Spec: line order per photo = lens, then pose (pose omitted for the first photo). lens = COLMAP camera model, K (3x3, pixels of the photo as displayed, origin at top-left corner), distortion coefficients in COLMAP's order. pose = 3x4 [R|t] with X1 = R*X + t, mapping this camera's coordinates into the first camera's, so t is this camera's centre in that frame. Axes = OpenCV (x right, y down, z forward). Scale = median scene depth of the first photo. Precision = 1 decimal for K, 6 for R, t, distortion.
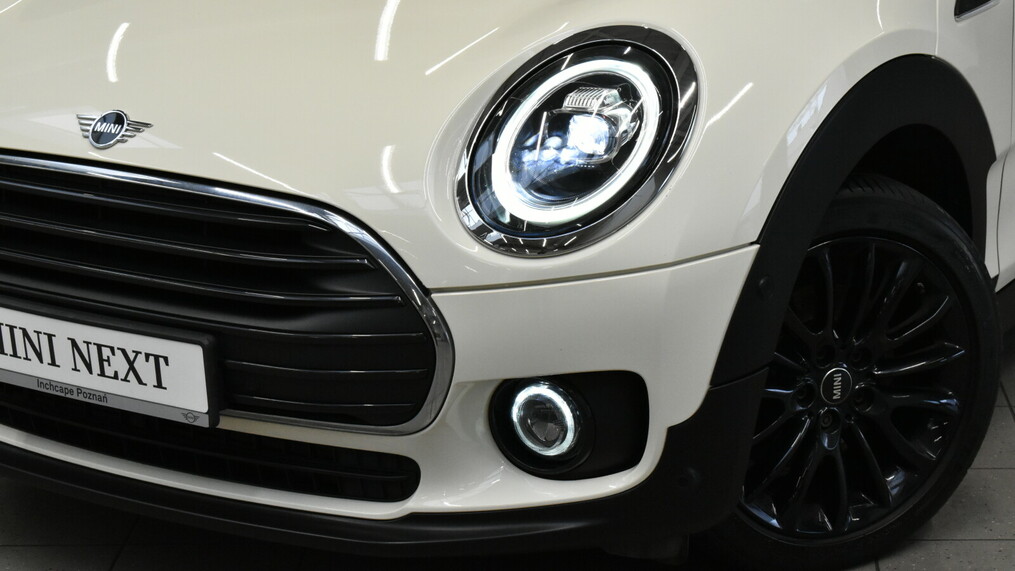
lens RADIAL K [[2609.8, 0, 507.5], [0, 2609.8, 285.5], [0, 0, 1]] dist [-0.039599, 0.018704]
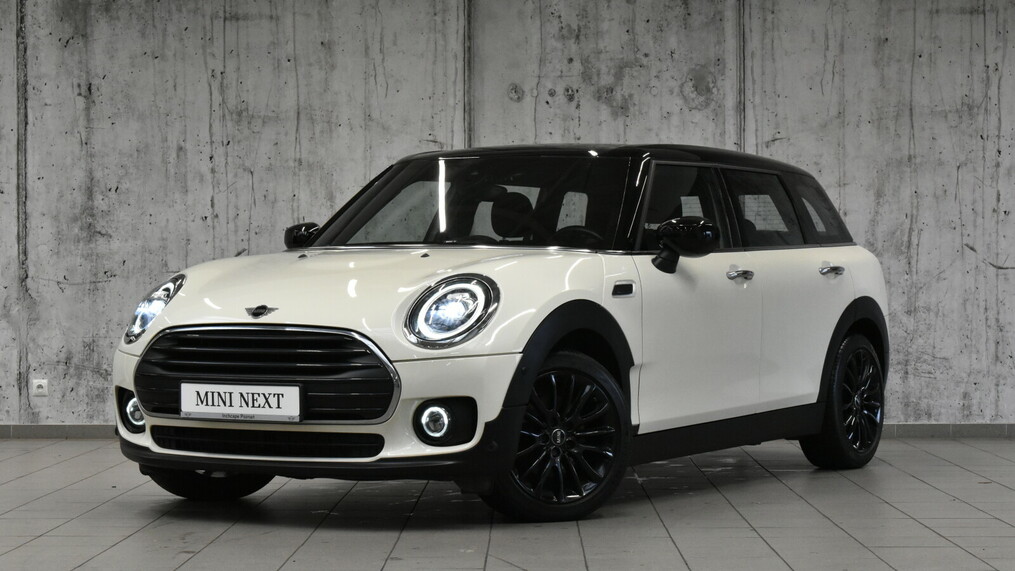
lens RADIAL K [[2609.8, 0, 507.5], [0, 2609.8, 285.5], [0, 0, 1]] dist [-0.039599, 0.018704]
pose [[0.998155, 0.032264, 0.051432, -0.048289], [-0.017295, 0.963118, -0.268523, 0.579703], [-0.058198, 0.267138, 0.961899, -1.393250]]
